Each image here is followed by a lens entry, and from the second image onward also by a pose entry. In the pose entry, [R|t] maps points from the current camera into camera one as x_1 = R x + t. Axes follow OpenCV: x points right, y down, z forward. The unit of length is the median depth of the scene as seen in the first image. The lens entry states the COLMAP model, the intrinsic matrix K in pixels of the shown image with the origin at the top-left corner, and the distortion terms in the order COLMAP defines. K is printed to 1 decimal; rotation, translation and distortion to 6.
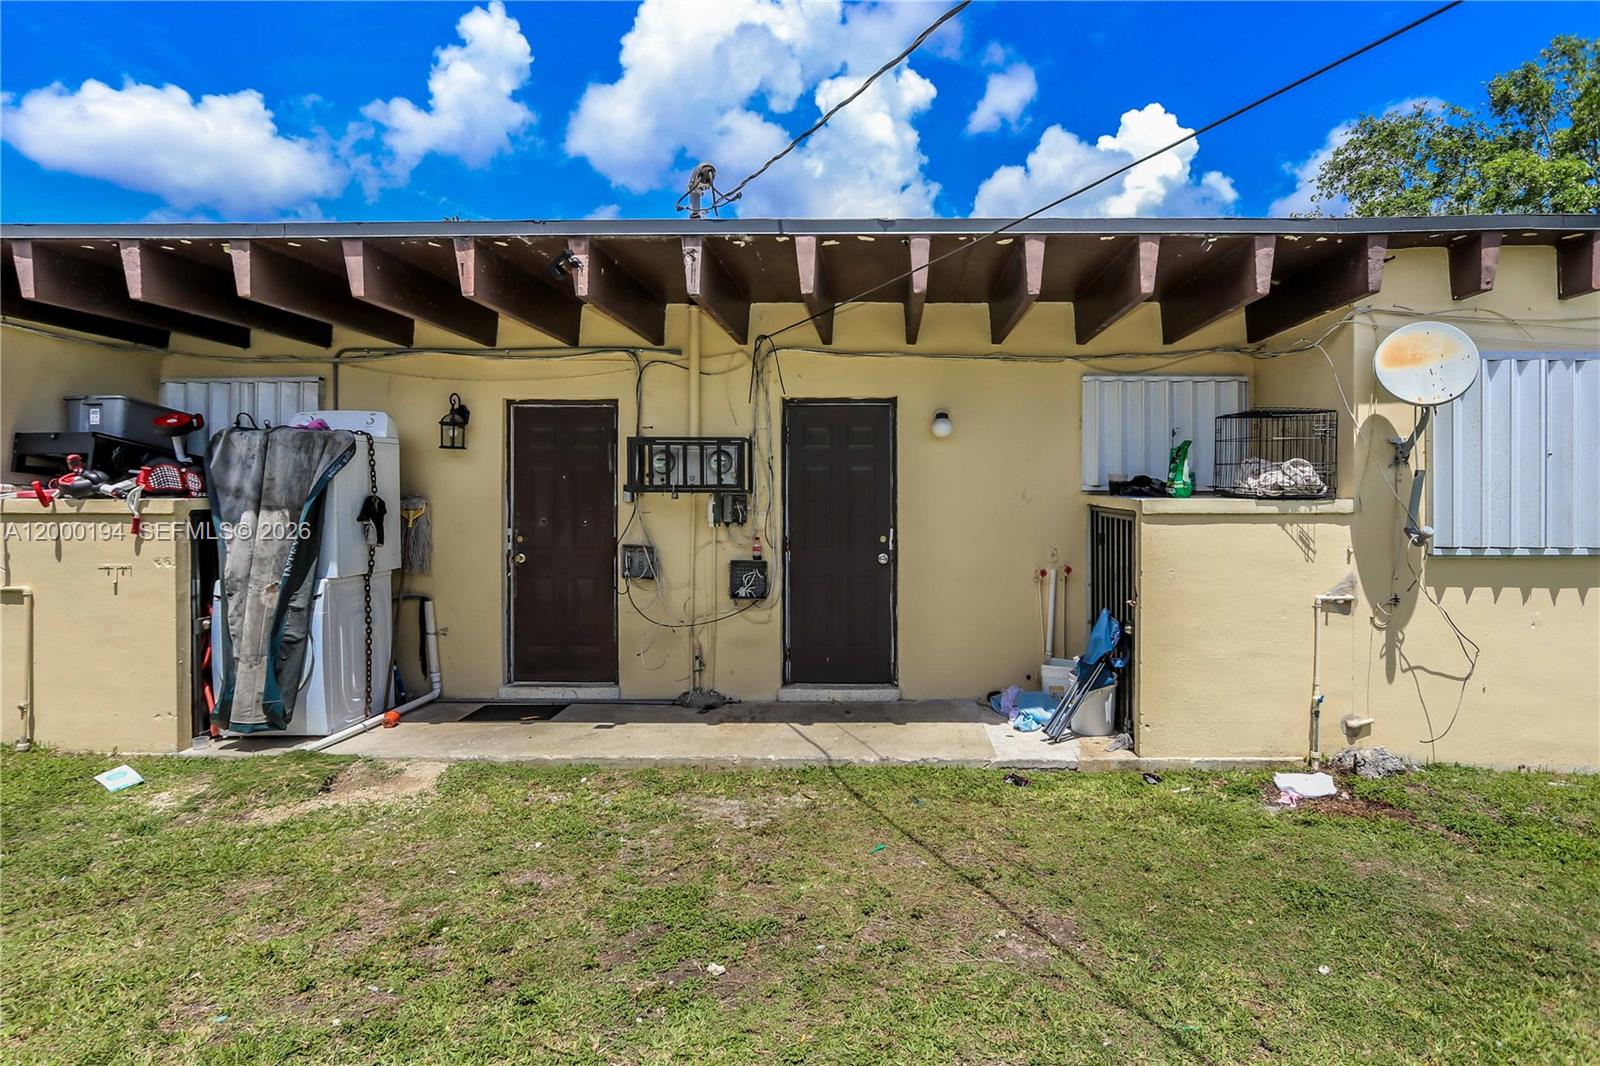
lens RADIAL K [[806.3, 0, 881.3], [0, 806.3, 510.9], [0, 0, 1]] dist [-0.006670, -0.010313]
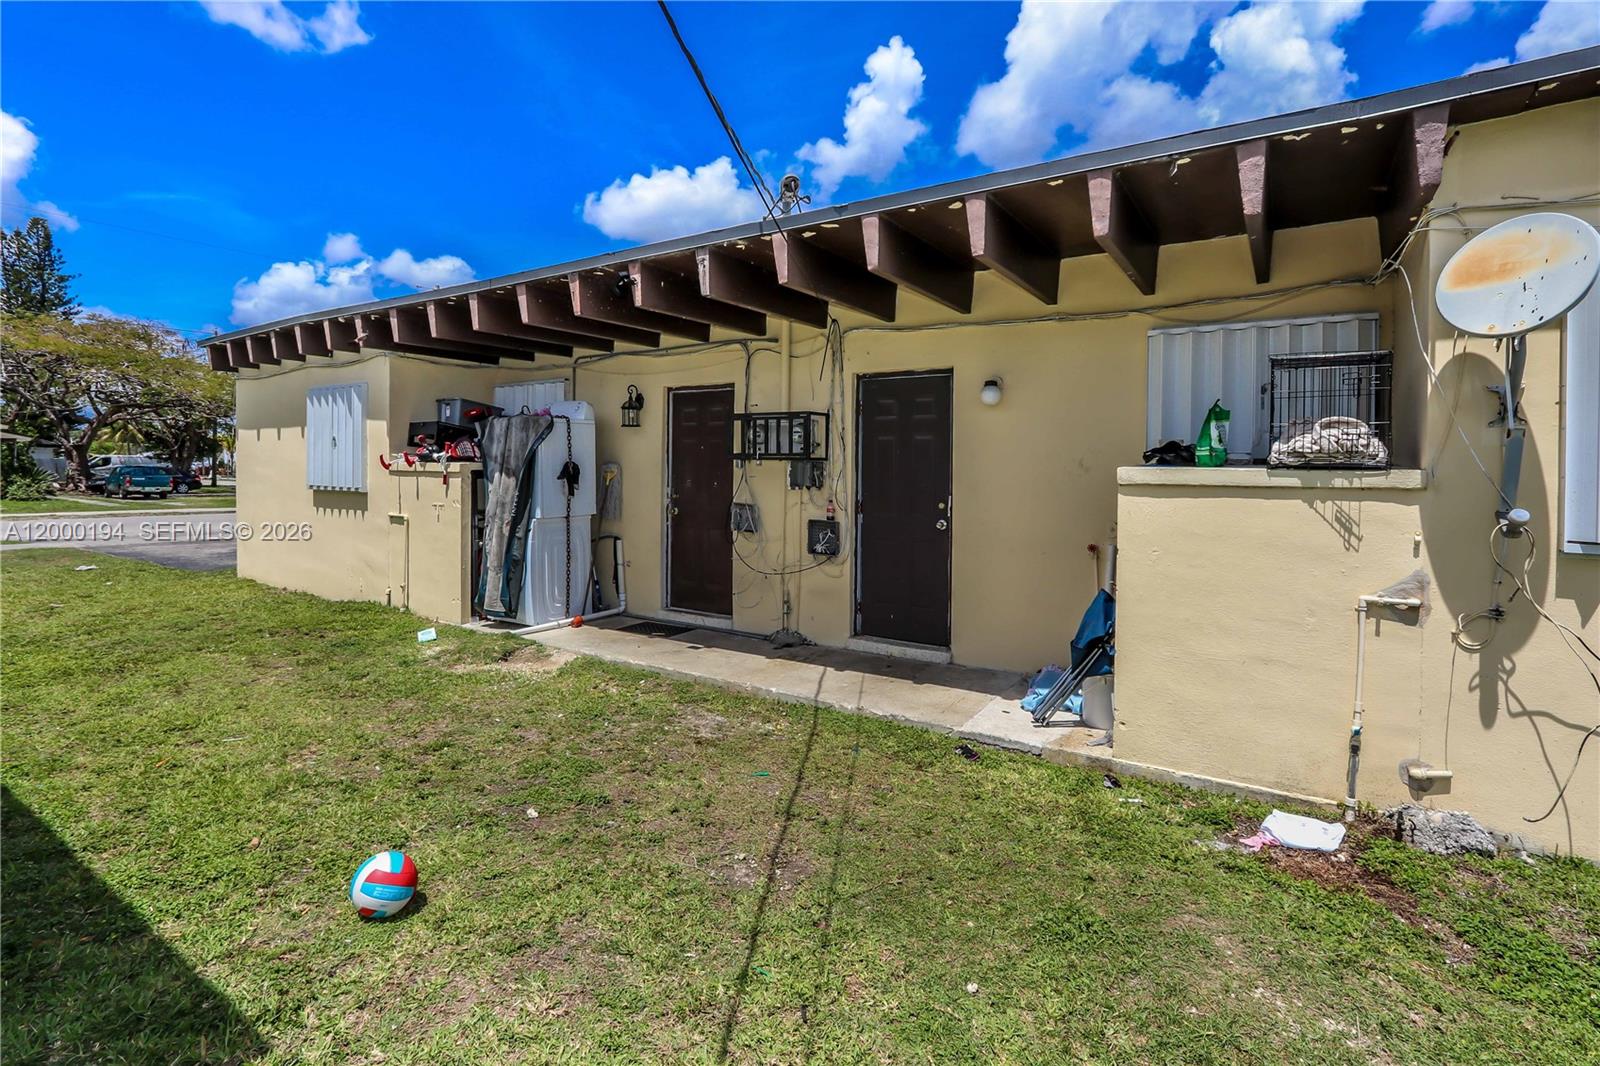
lens RADIAL K [[765.8, 0, 792.0], [0, 765.8, 488.6], [0, 0, 1]] dist [-0.015517, 0.000561]
pose [[0.839053, 0.022763, -0.543574, 0.449402], [-0.017718, 0.999738, 0.014516, 0.002503], [0.543762, -0.002549, 0.839236, 0.093702]]
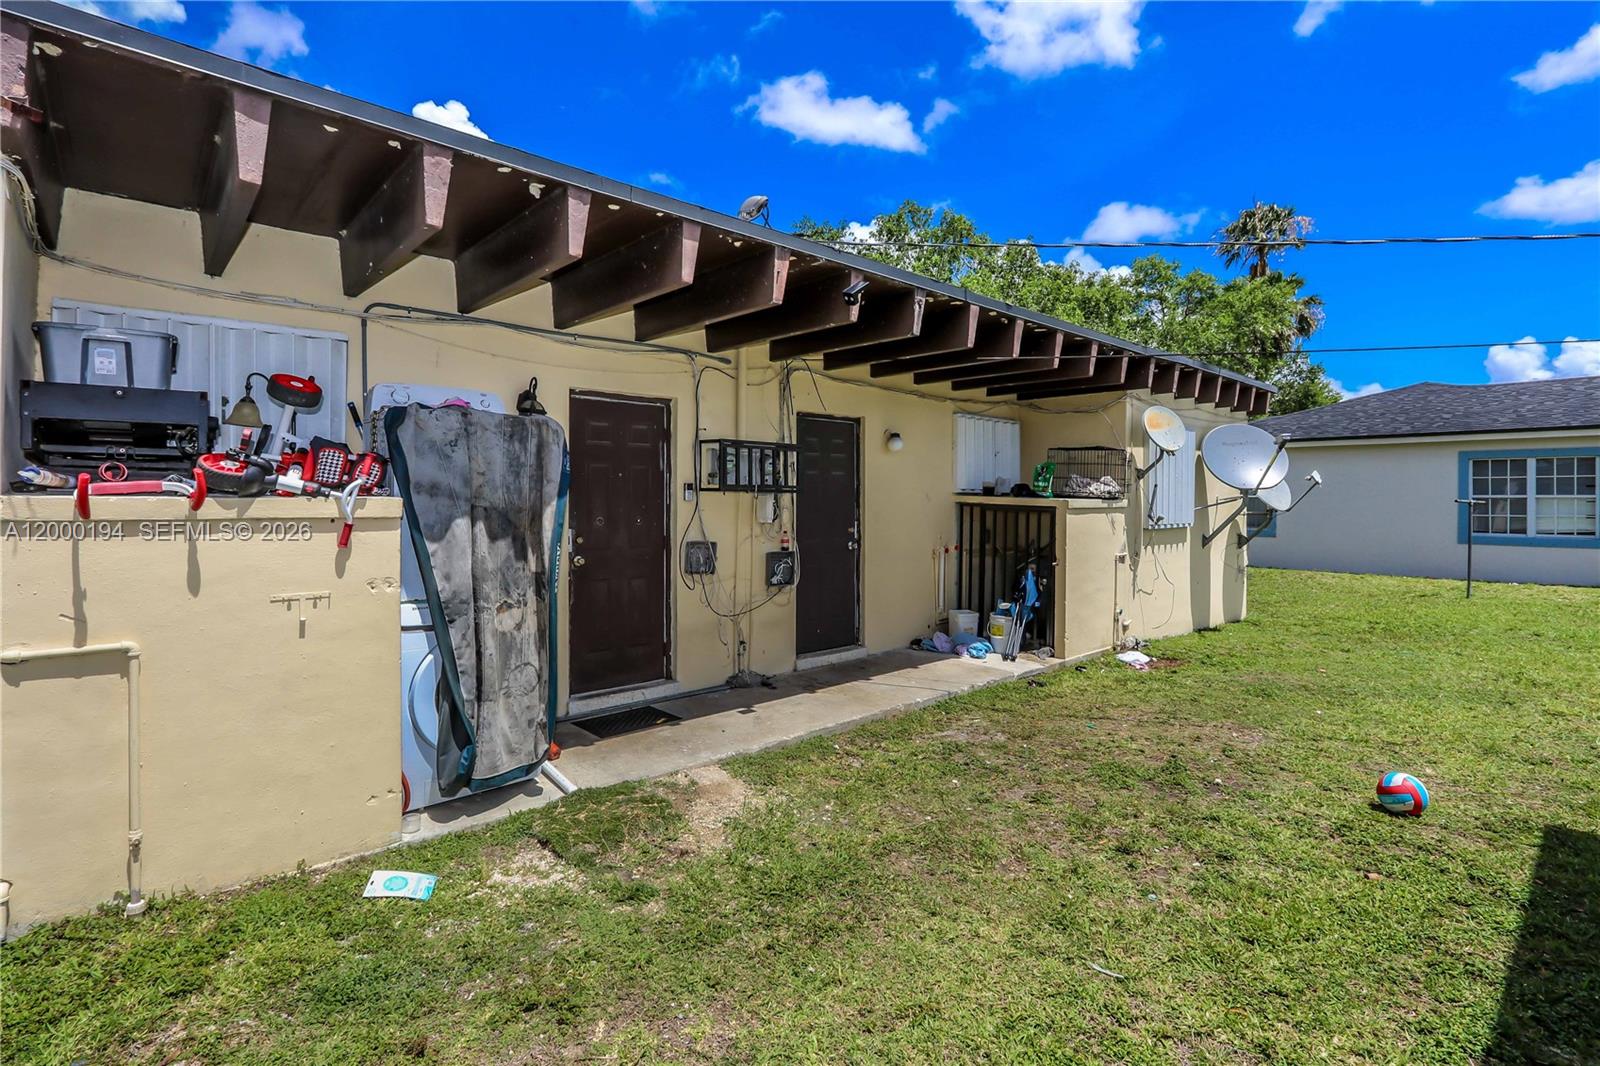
lens RADIAL K [[765.8, 0, 792.0], [0, 765.8, 488.6], [0, 0, 1]] dist [-0.015517, 0.000561]
pose [[0.736382, 0.010372, 0.676487, -1.050938], [0.003709, 0.999806, -0.019365, -0.007697], [-0.676556, 0.016769, 0.736200, 0.224189]]
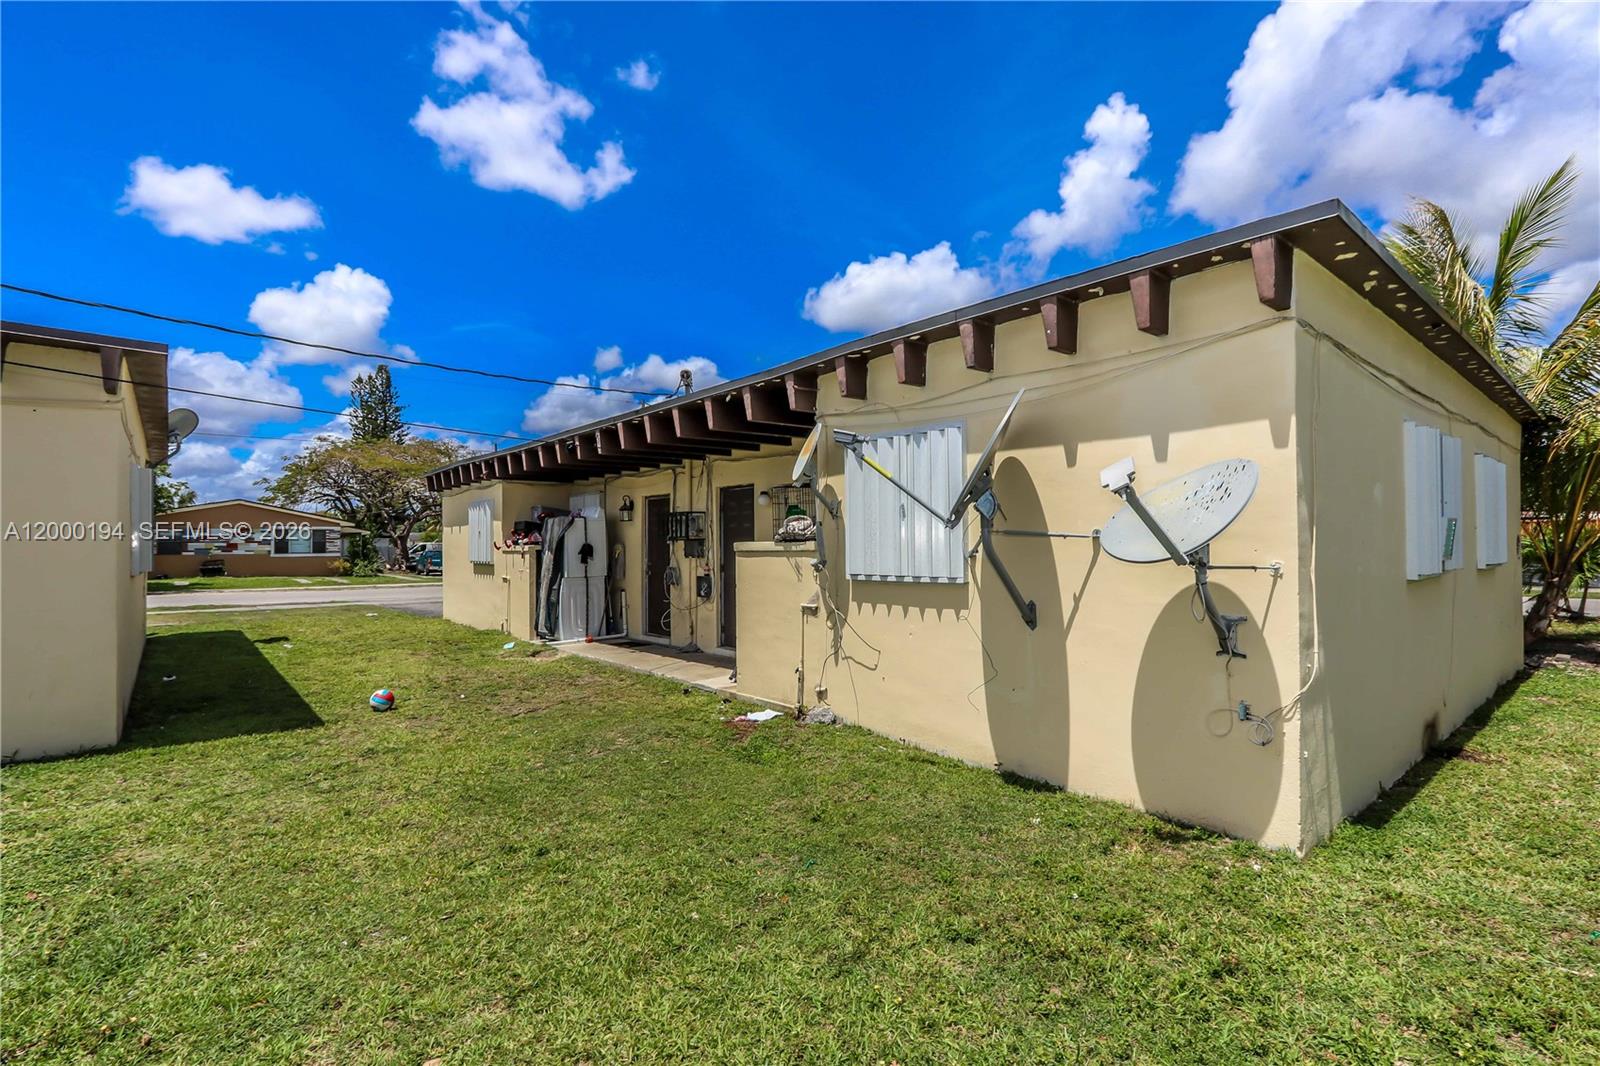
lens RADIAL K [[740.0, 0, 805.5], [0, 740.0, 539.6], [0, 0, 1]] dist [-0.017751, 0.000011]
pose [[0.663863, -0.011672, -0.747763, 1.506257], [0.000492, 0.999885, -0.015170, 0.003435], [0.747854, 0.009703, 0.663793, 0.051096]]
